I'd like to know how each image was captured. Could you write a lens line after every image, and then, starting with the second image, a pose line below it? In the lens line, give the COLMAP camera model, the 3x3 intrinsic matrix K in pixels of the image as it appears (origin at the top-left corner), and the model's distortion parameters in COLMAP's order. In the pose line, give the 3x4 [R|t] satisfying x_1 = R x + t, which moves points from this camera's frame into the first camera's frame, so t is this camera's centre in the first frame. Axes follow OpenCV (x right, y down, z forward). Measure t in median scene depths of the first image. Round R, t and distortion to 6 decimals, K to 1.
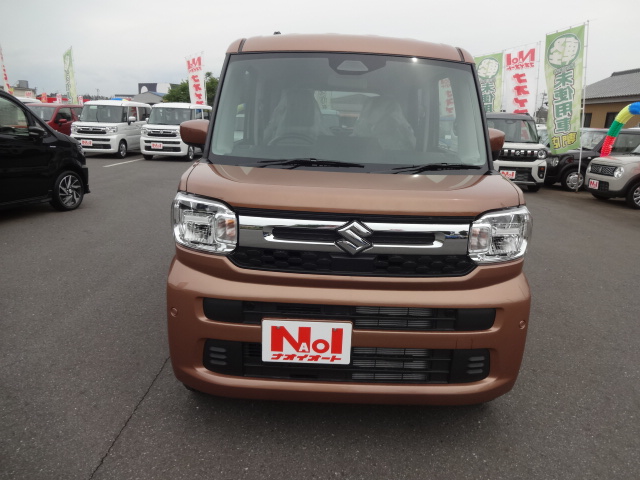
lens RADIAL K [[476.3, 0, 327.8], [0, 476.3, 239.9], [0, 0, 1]] dist [-0.005655, -0.005142]
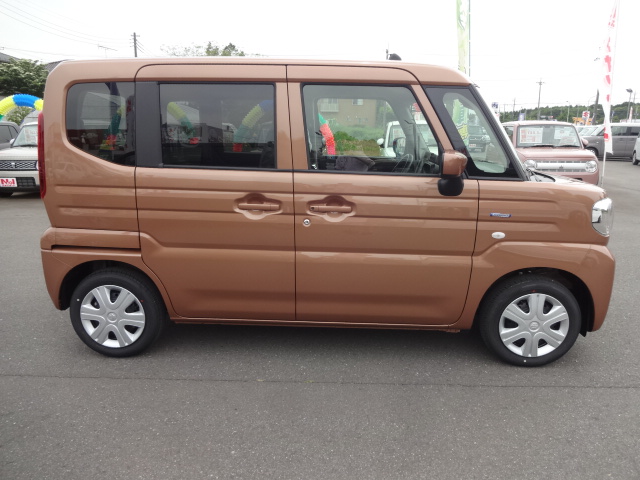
lens RADIAL K [[476.3, 0, 327.8], [0, 476.3, 239.9], [0, 0, 1]] dist [-0.005655, -0.005142]
pose [[0.024984, -0.263523, 0.964330, -1.757397], [0.219842, 0.942465, 0.251852, -0.528877], [-0.975216, 0.205708, 0.081480, 1.741433]]
